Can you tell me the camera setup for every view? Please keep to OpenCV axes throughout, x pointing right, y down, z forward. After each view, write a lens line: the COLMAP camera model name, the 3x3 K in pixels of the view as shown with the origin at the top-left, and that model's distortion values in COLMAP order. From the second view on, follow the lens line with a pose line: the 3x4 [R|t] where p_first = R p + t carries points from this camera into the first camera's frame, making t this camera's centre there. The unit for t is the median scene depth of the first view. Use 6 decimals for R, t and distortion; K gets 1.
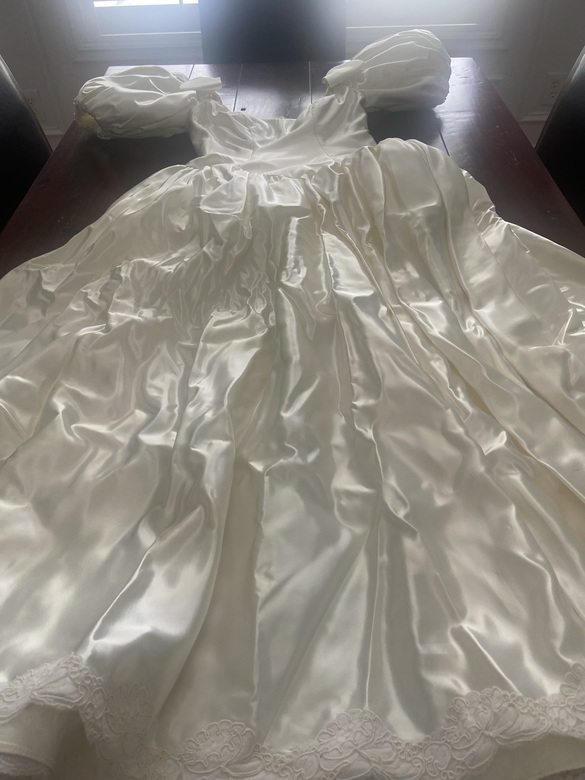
lens RADIAL K [[595.0, 0, 290.5], [0, 595.0, 389.5], [0, 0, 1]] dist [-0.003862, -0.004423]
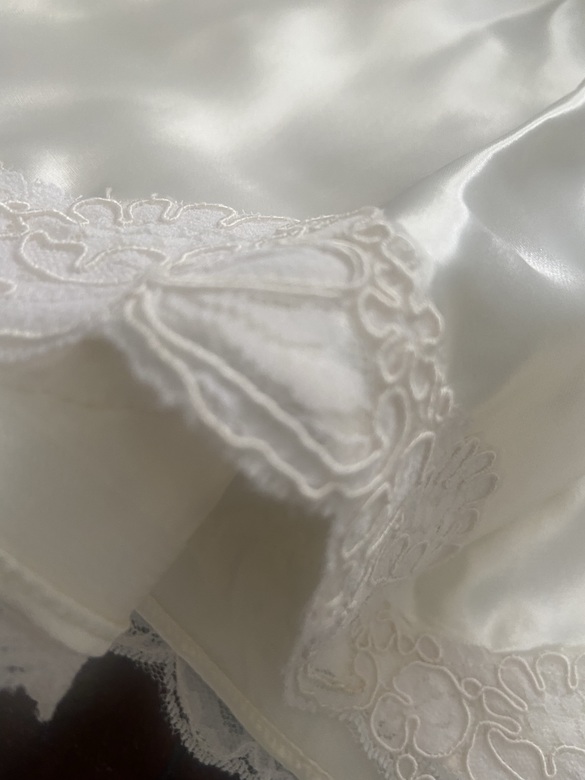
lens RADIAL K [[595.0, 0, 293.6], [0, 595.0, 388.9], [0, 0, 1]] dist [-0.003862, -0.004423]
pose [[0.855587, 0.512015, -0.076232, -0.361201], [-0.416805, 0.768718, 0.485125, 0.422594], [0.306992, -0.383293, 0.871116, 0.836578]]
